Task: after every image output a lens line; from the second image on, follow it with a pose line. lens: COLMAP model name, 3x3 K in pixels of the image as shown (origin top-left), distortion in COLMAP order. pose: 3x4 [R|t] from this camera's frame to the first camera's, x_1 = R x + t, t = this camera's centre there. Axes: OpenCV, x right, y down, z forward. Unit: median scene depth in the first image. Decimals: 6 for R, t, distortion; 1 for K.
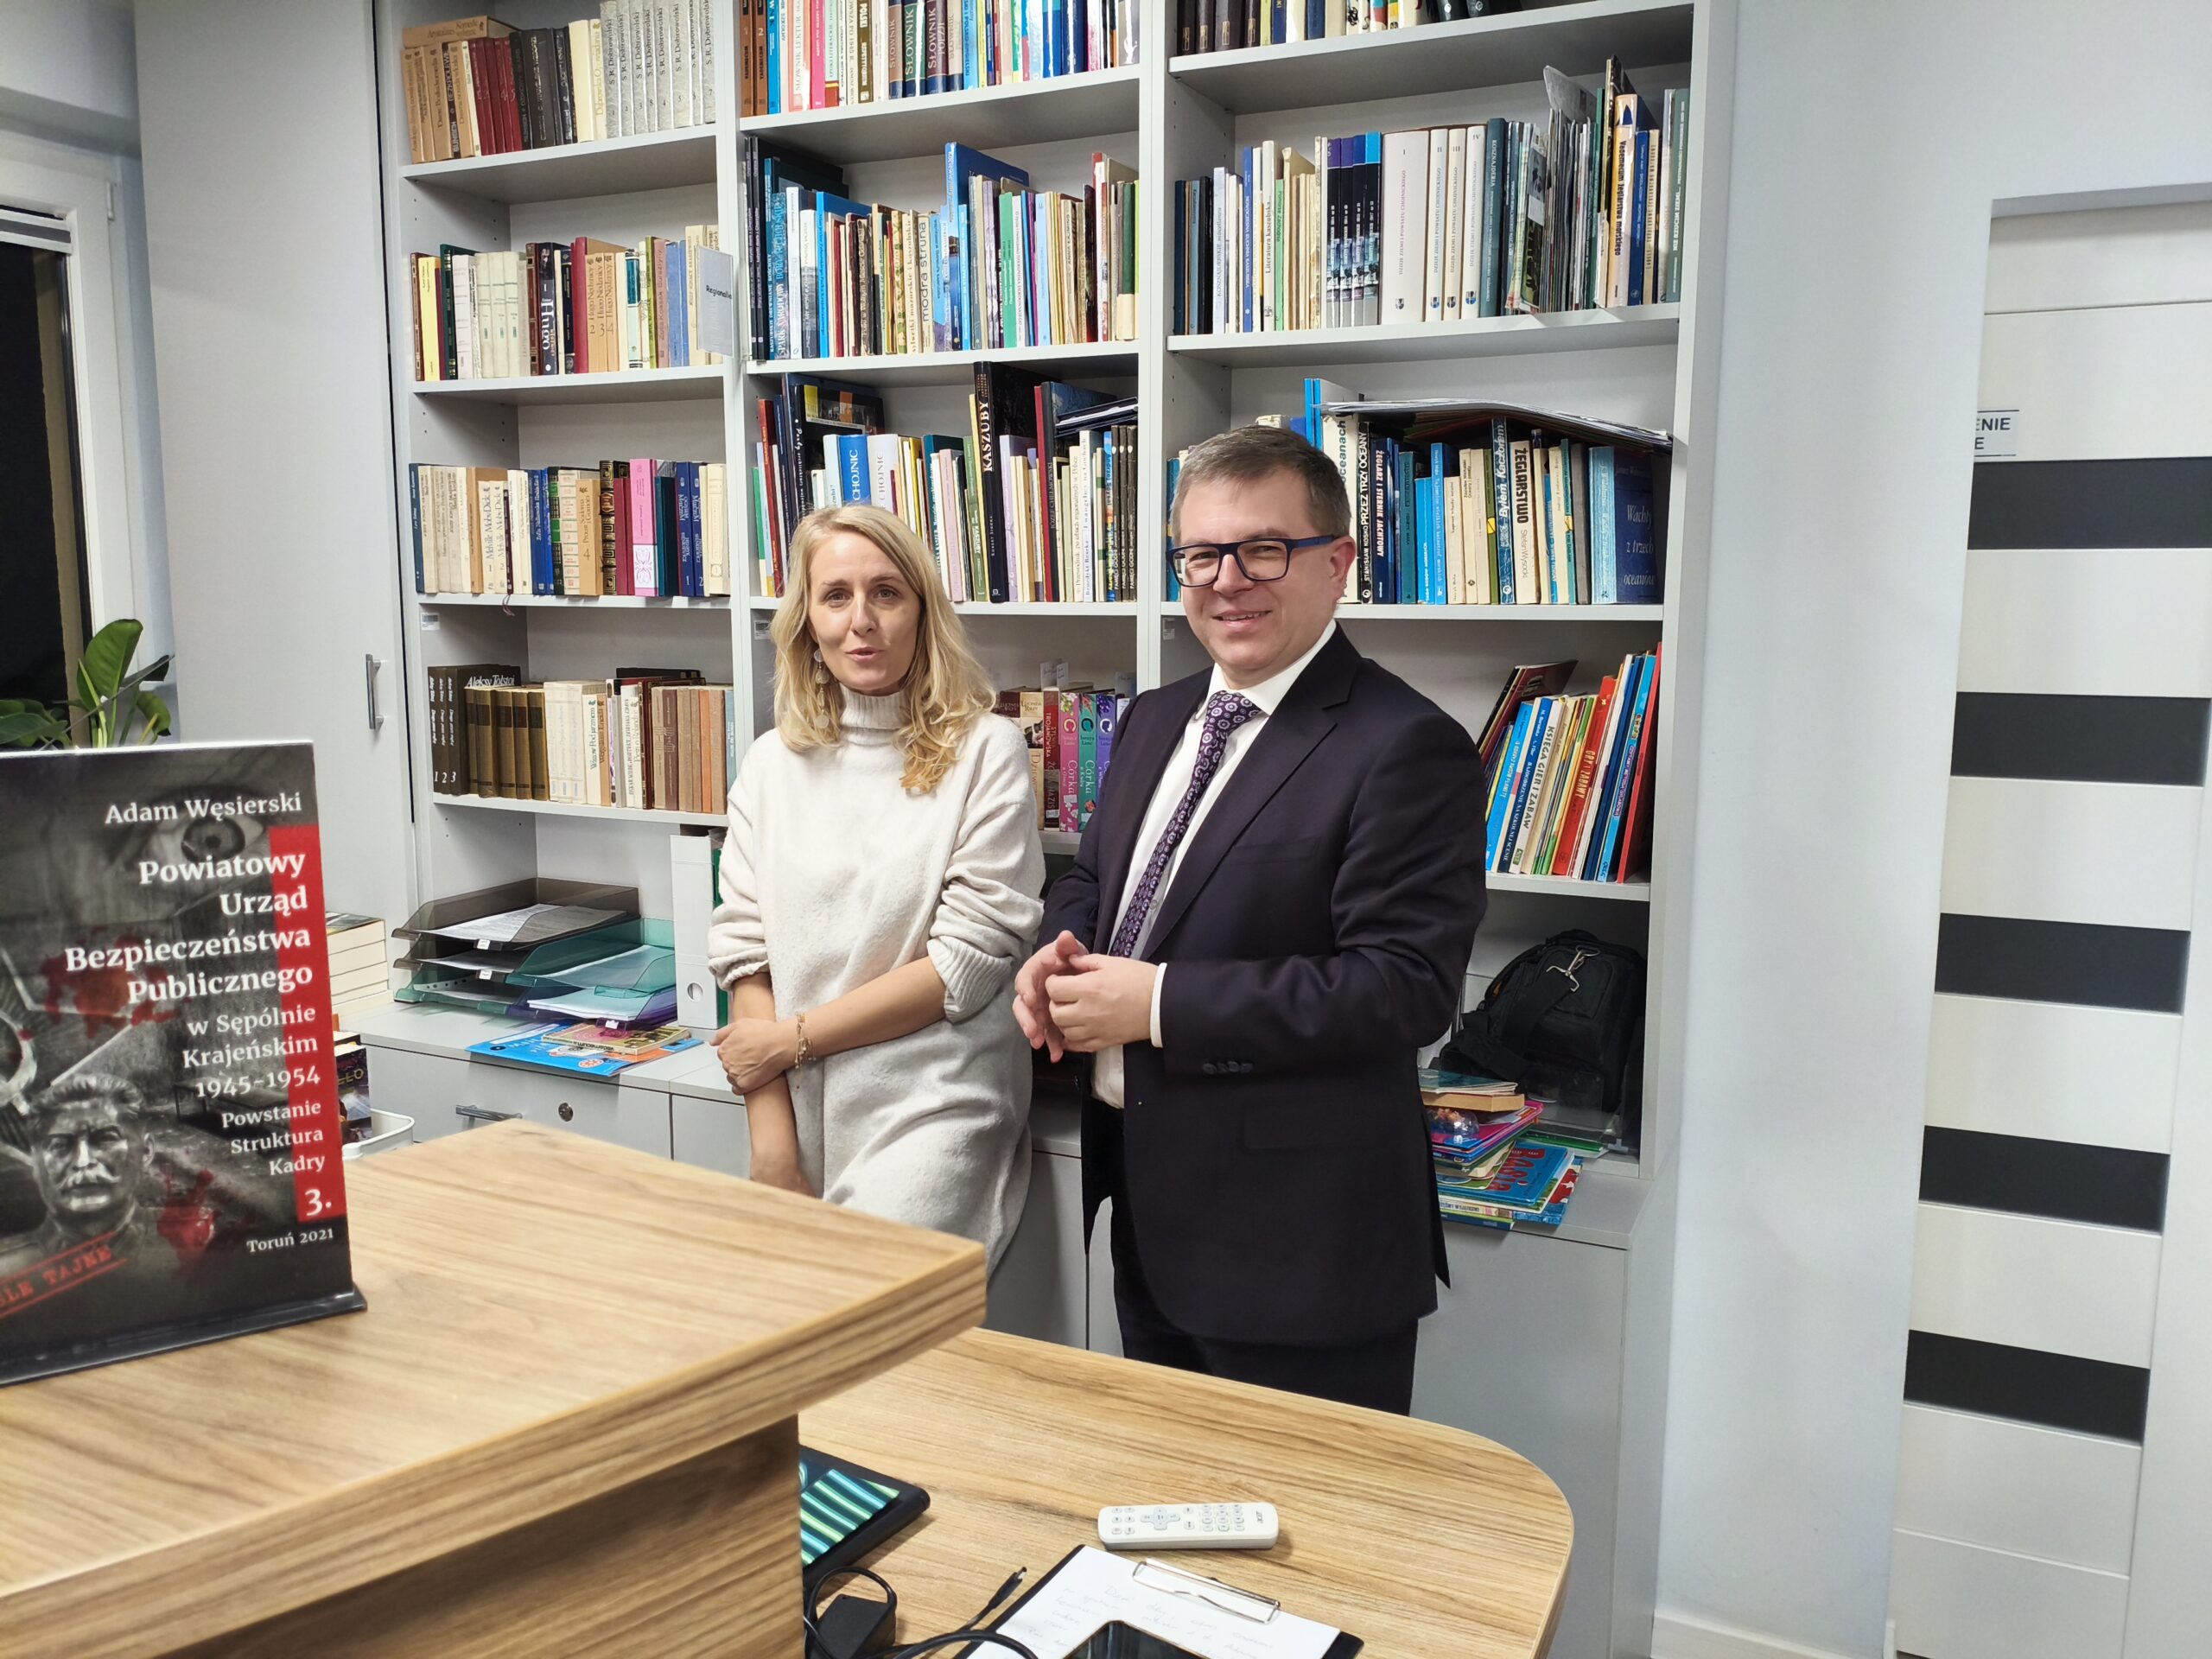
lens RADIAL K [[1679.2, 0, 1106.0], [0, 1679.2, 829.5], [0, 0, 1]] dist [0.002495, -0.065217]
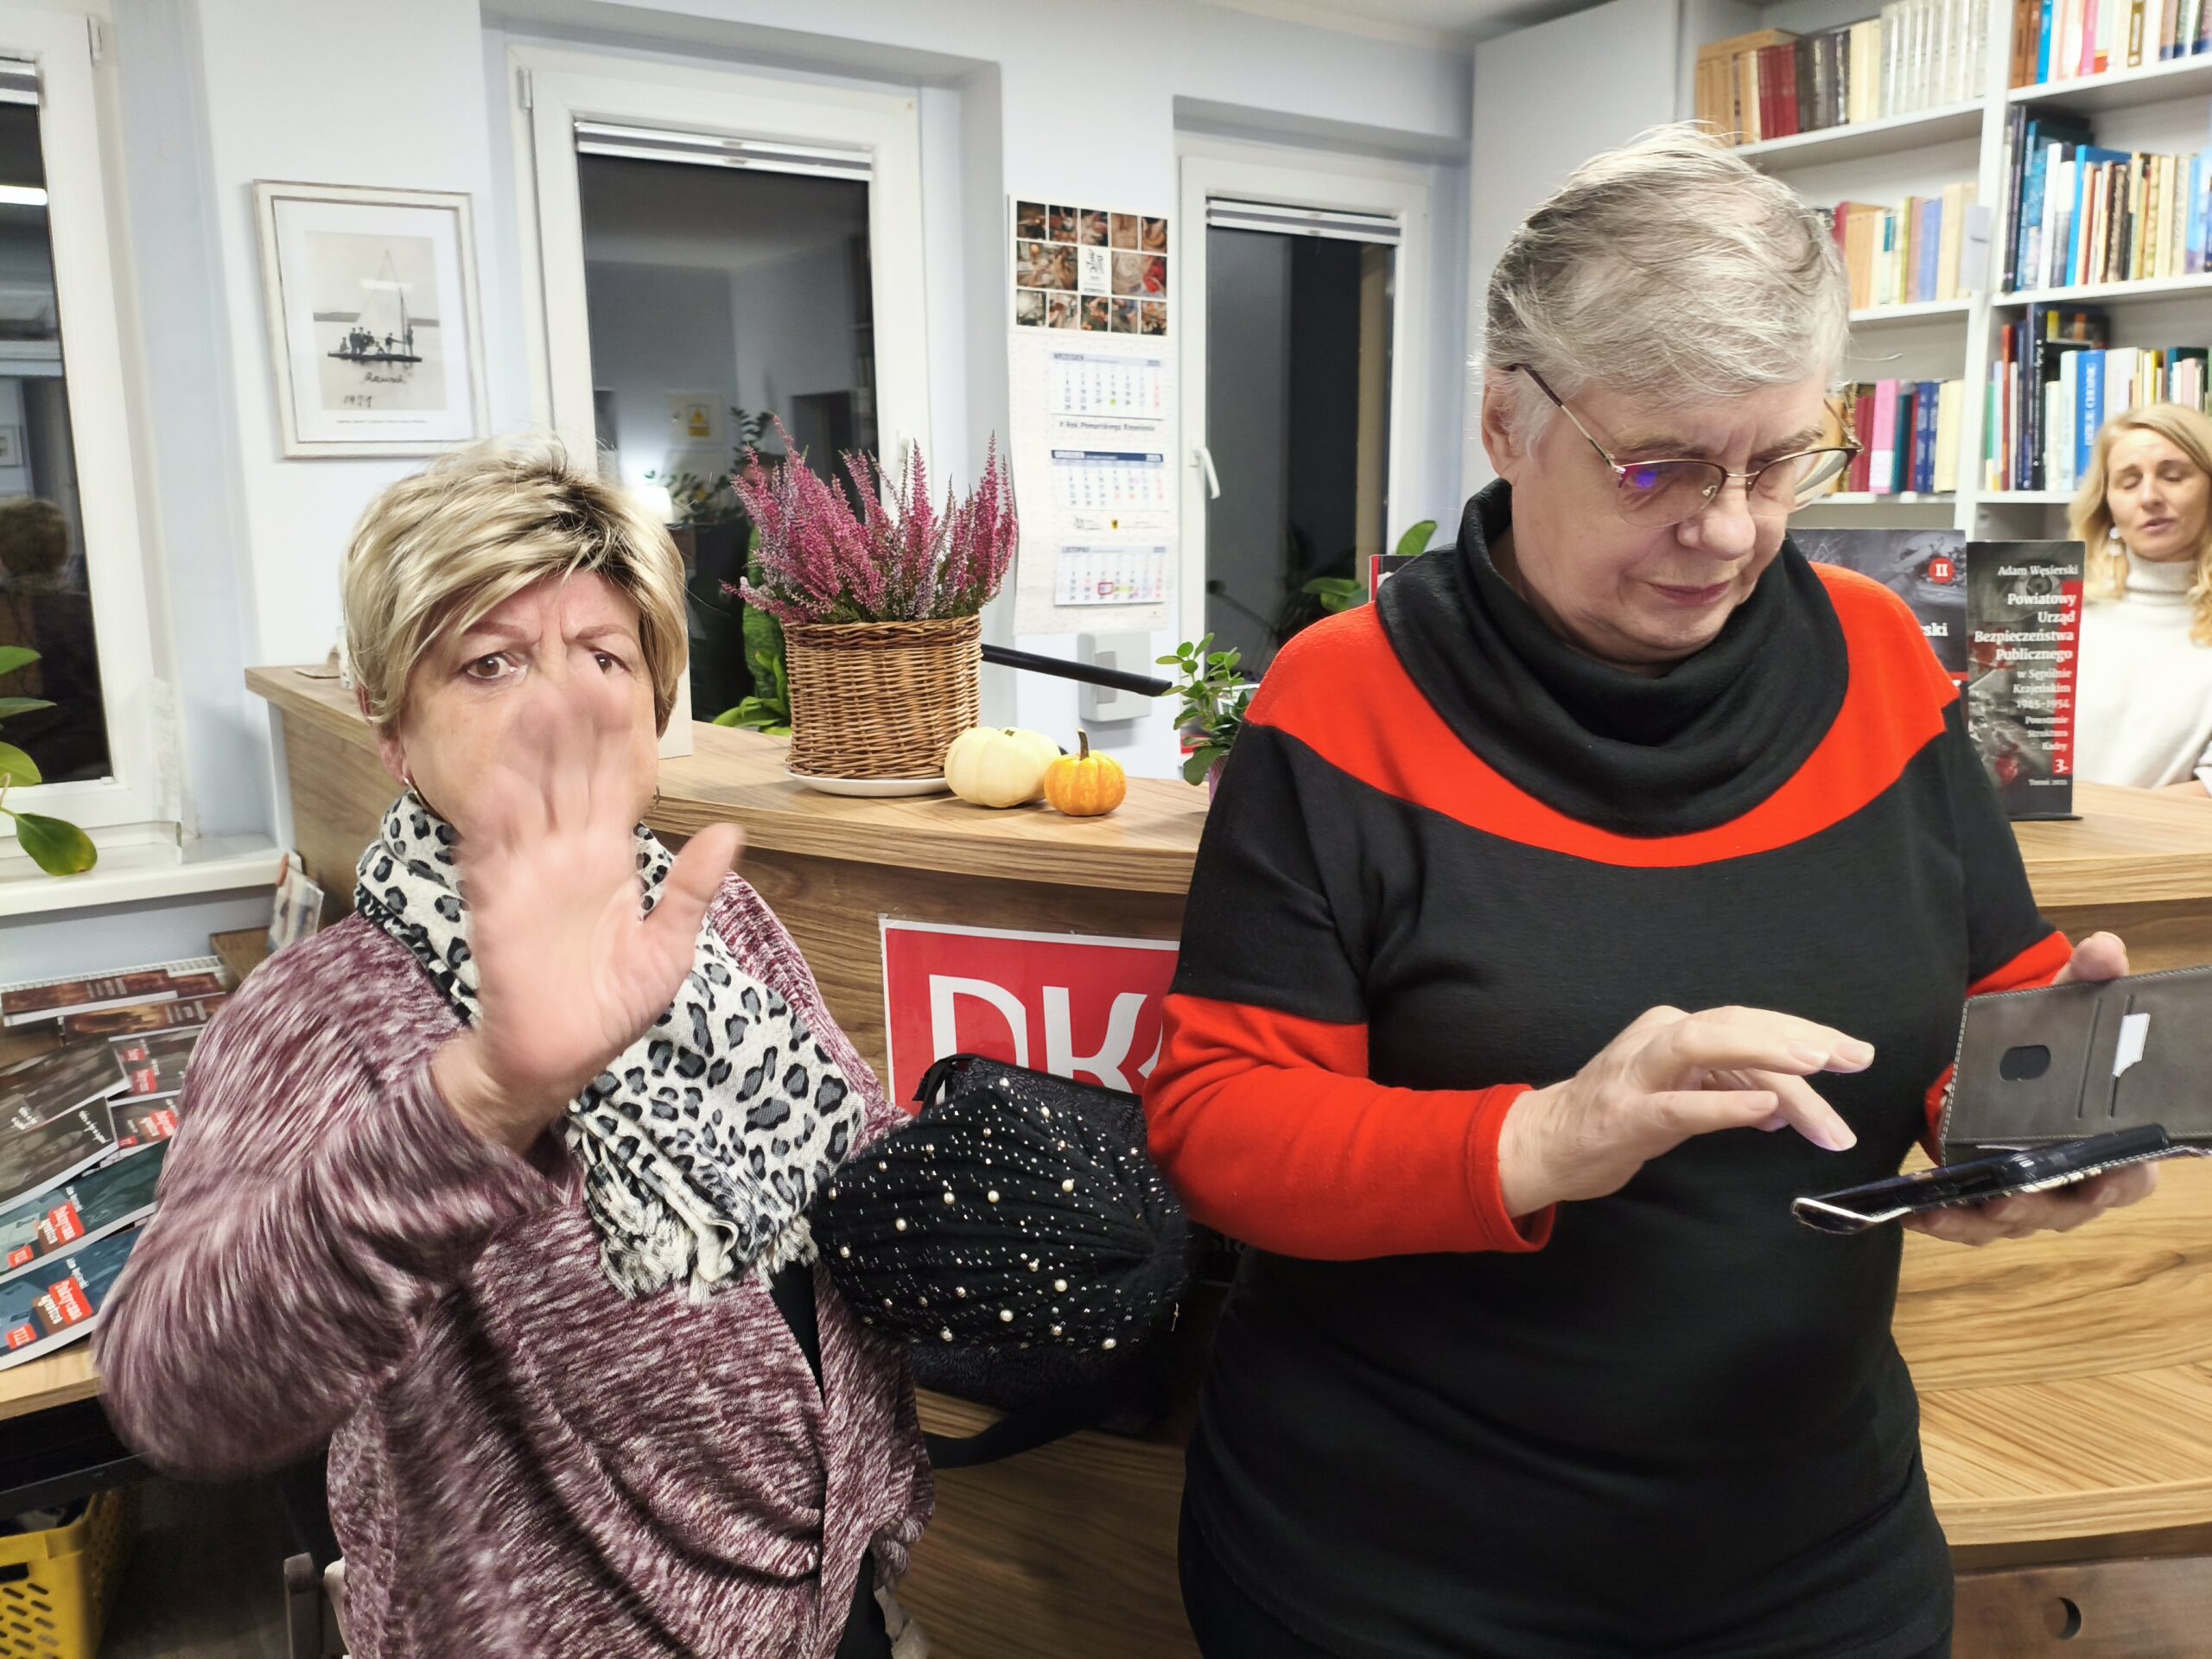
lens RADIAL K [[1683.3, 0, 1106.0], [0, 1683.3, 829.5], [0, 0, 1]] dist [-0.007639, -0.018964]
pose [[0.852450, 0.078462, -0.516887, -0.110009], [-0.053451, 0.996573, 0.063127, 0.063896], [0.520069, -0.026185, 0.853723, -0.377888]]
